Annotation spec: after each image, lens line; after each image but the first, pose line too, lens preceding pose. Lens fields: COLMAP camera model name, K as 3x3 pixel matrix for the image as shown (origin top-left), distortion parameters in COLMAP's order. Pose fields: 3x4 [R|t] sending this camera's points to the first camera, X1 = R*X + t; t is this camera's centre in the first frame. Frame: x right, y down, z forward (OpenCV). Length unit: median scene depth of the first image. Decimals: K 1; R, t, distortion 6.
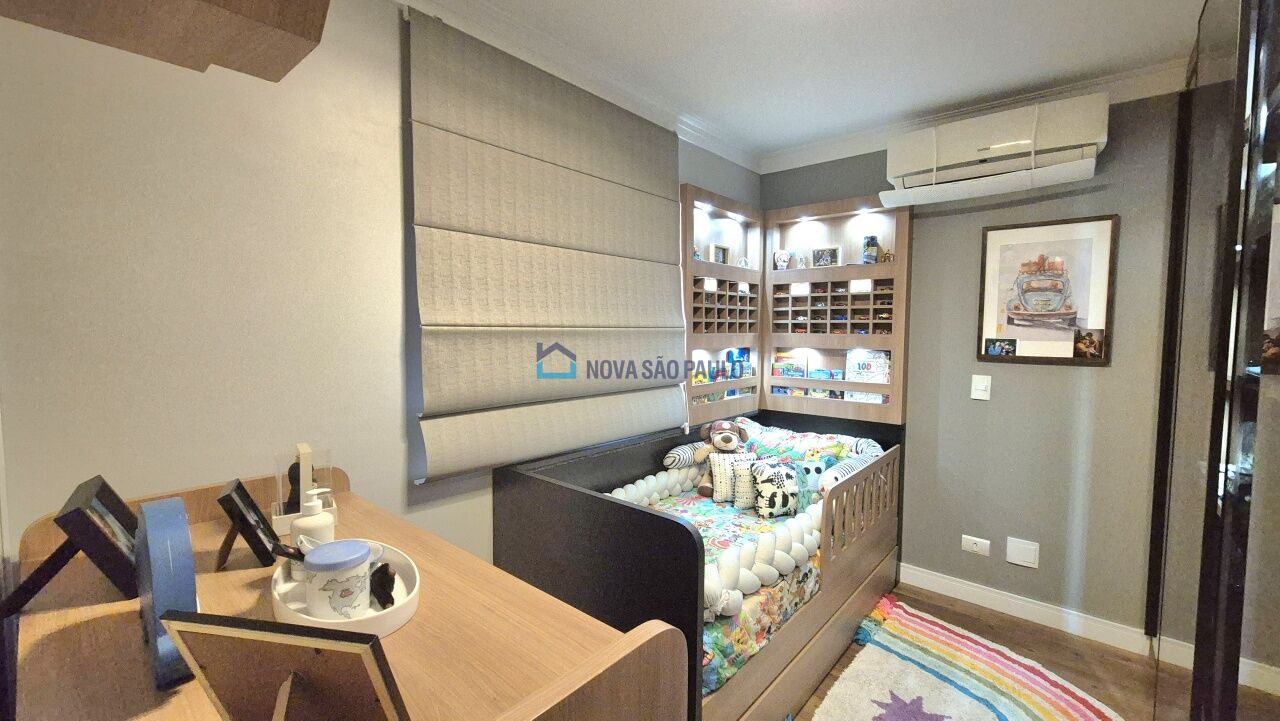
lens RADIAL K [[532.6, 0, 652.5], [0, 532.6, 359.6], [0, 0, 1]] dist [0.008691, 0.002878]
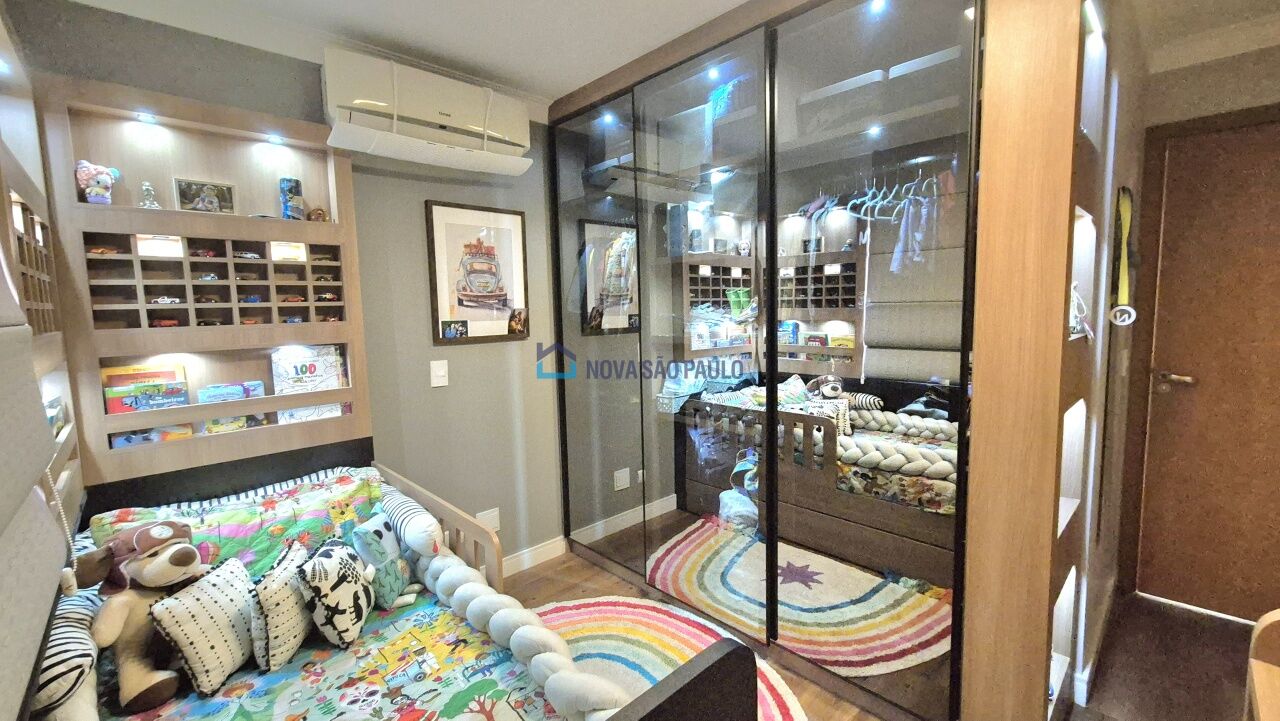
lens RADIAL K [[532.6, 0, 644.5], [0, 532.6, 358.0], [0, 0, 1]] dist [0.008691, 0.002878]
pose [[0.108247, -0.112288, 0.987762, -0.247954], [0.080095, 0.991355, 0.103919, -0.039953], [-0.990892, 0.067866, 0.116305, 0.491760]]
